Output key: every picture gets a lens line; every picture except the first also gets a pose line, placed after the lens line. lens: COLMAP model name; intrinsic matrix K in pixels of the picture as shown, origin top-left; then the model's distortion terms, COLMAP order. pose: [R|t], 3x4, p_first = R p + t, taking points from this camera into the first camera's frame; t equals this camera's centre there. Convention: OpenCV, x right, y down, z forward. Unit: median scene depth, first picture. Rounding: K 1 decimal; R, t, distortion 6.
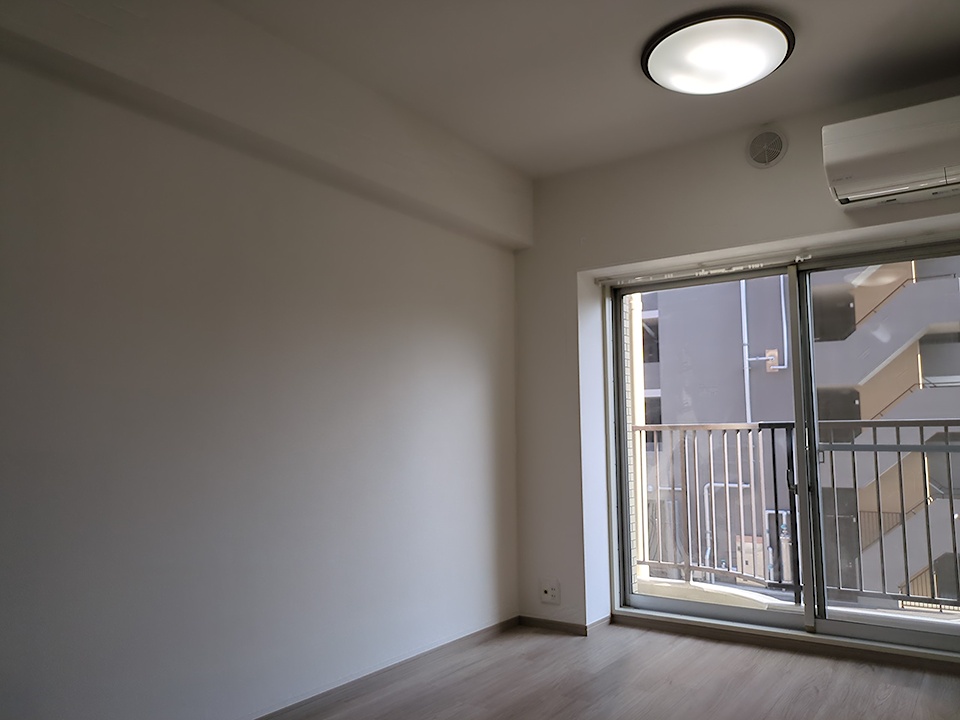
lens RADIAL K [[718.8, 0, 480.0], [0, 718.8, 360.0], [0, 0, 1]] dist [0.064680, -0.075308]
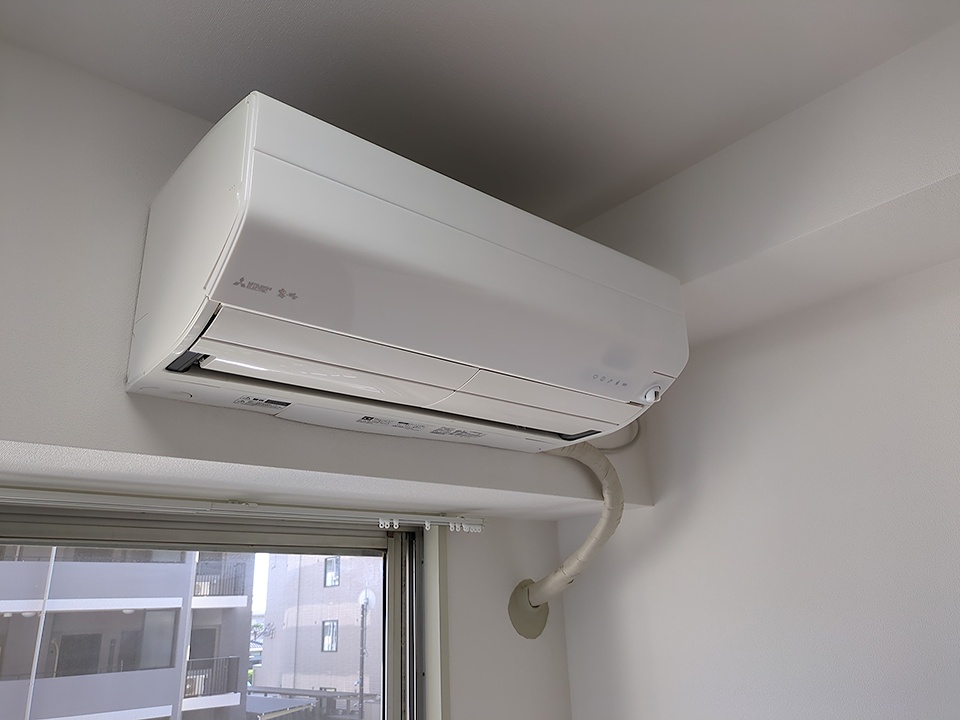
lens RADIAL K [[718.8, 0, 480.0], [0, 718.8, 360.0], [0, 0, 1]] dist [0.064680, -0.075308]
pose [[0.228059, 0.323516, 0.918328, 0.221235], [-0.062030, 0.946095, -0.317893, -0.115250], [-0.971669, 0.015535, 0.235833, 0.713657]]
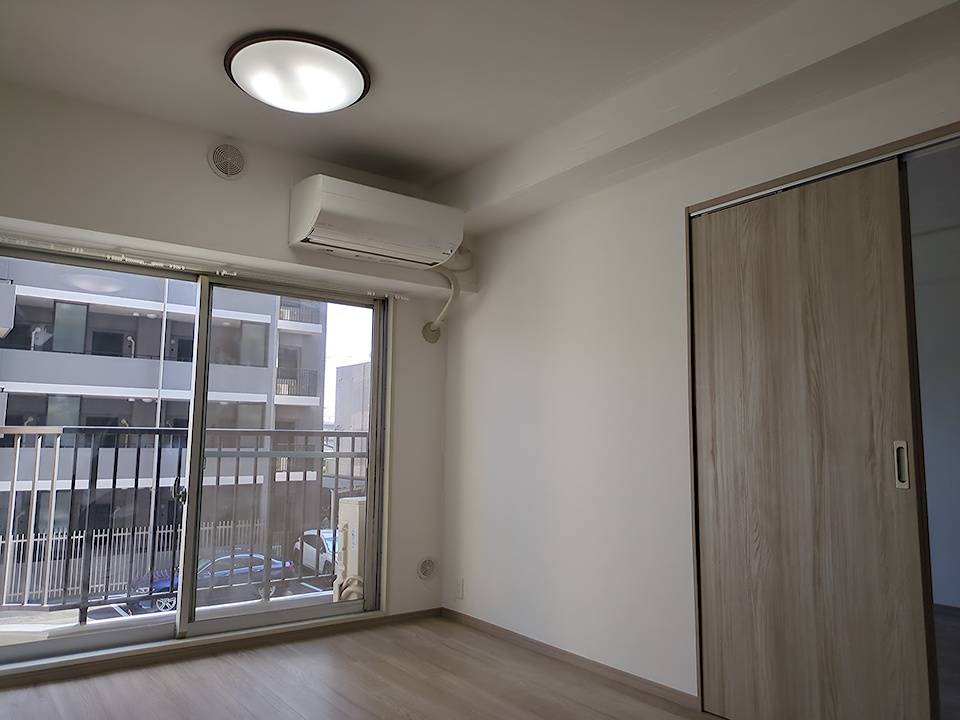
lens RADIAL K [[718.8, 0, 480.0], [0, 718.8, 360.0], [0, 0, 1]] dist [0.064680, -0.075308]
pose [[0.300087, 0.115857, 0.946850, -0.421778], [-0.108673, 0.990287, -0.086730, 0.034873], [-0.947701, -0.076871, 0.309763, 0.324651]]
